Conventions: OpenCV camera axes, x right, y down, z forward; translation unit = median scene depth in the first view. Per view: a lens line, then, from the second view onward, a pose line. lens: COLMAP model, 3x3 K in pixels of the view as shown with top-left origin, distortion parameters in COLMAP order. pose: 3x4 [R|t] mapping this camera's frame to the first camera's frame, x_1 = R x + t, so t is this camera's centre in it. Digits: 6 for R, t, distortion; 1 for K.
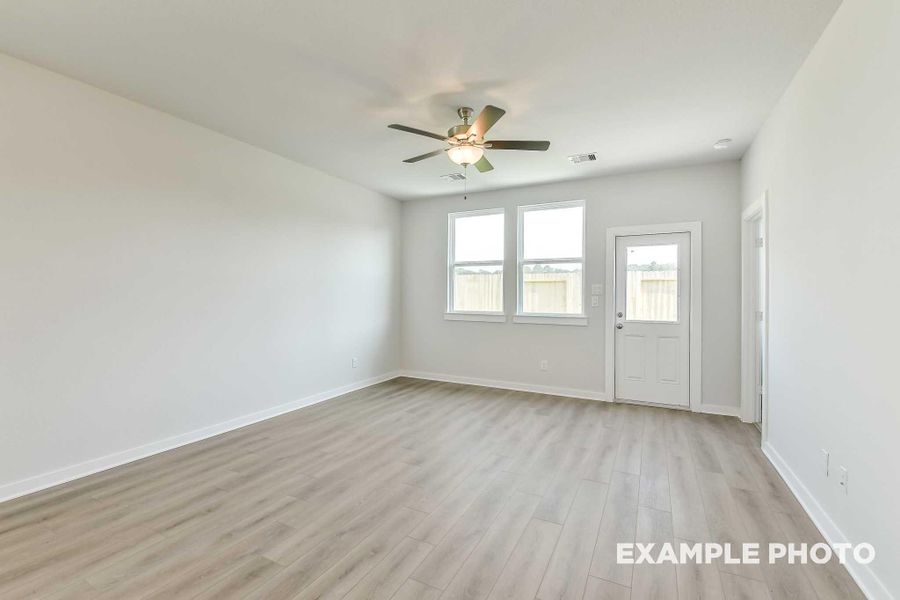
lens RADIAL K [[387.7, 0, 454.3], [0, 387.7, 297.6], [0, 0, 1]] dist [-0.002612, -0.007049]
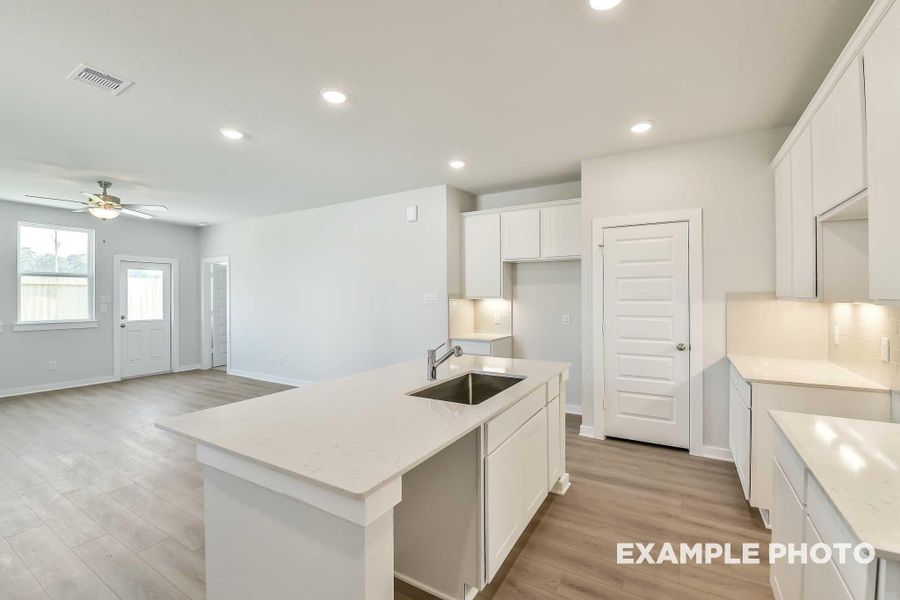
lens RADIAL K [[387.7, 0, 445.3], [0, 387.7, 298.2], [0, 0, 1]] dist [-0.002612, -0.007049]
pose [[0.071031, -0.010693, 0.997417, -0.881356], [0.002540, 0.999941, 0.010539, -0.036725], [-0.997471, 0.001785, 0.071054, -0.260587]]
